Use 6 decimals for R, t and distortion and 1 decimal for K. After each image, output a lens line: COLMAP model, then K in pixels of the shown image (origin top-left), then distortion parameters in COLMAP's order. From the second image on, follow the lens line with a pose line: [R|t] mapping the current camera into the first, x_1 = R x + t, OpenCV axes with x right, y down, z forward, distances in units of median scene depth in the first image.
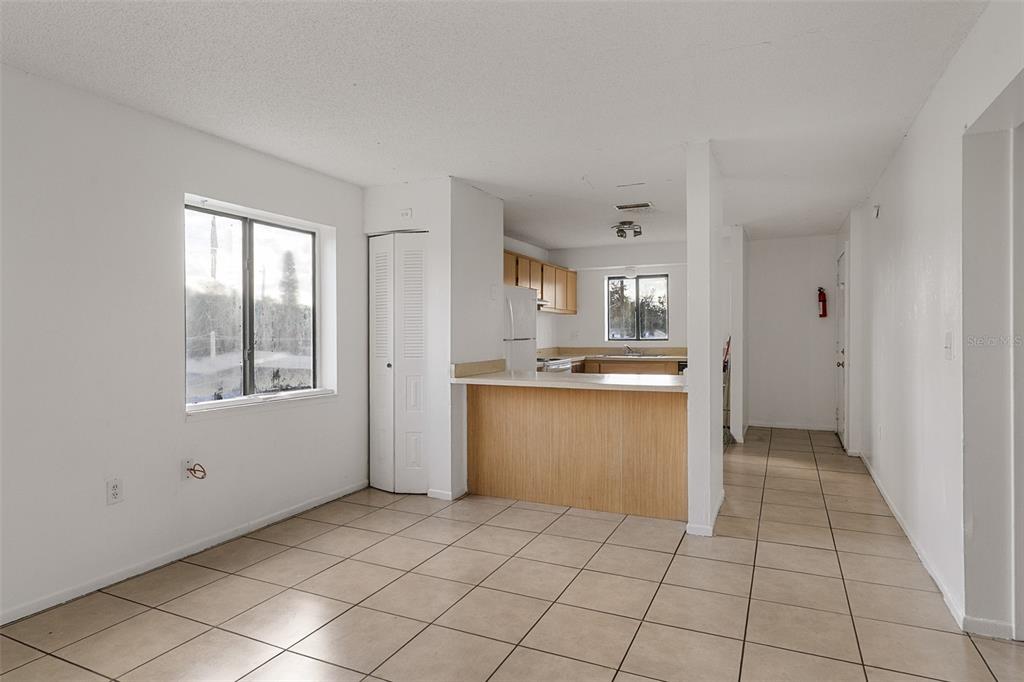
lens RADIAL K [[566.9, 0, 512.0], [0, 566.9, 341.0], [0, 0, 1]] dist [0.001260, 0.000165]
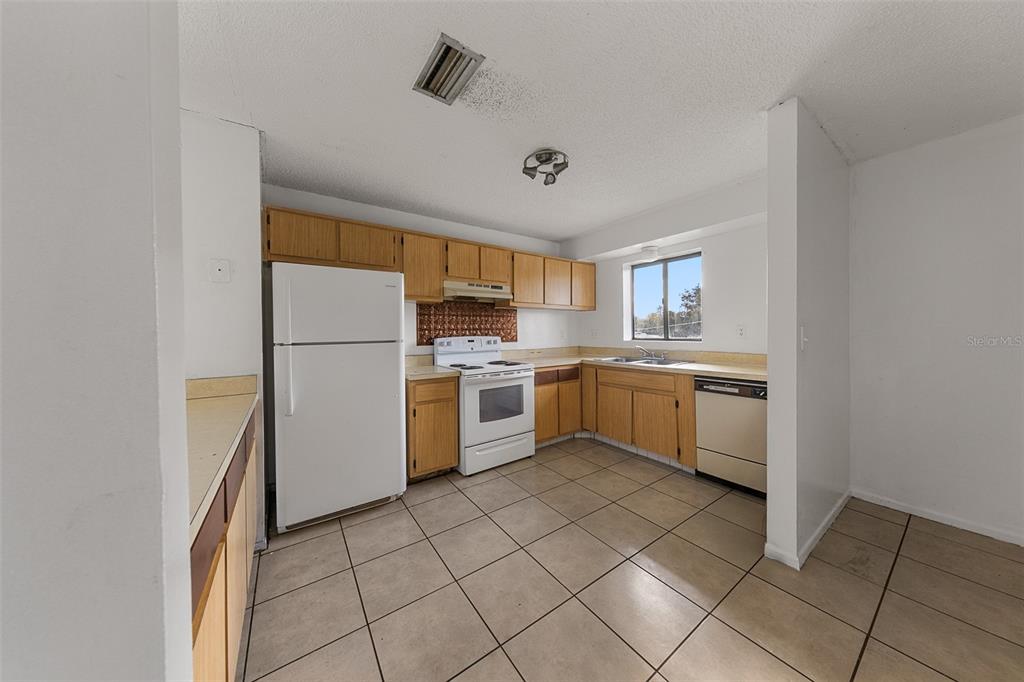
lens RADIAL K [[317.8, 0, 511.5], [0, 317.8, 350.0], [0, 0, 1]] dist [-0.000295, 0.000003]
pose [[0.871750, 0.029642, -0.489053, 0.323719], [-0.002983, 0.998471, 0.055201, -0.015300], [0.489942, -0.046663, 0.870505, 0.633565]]
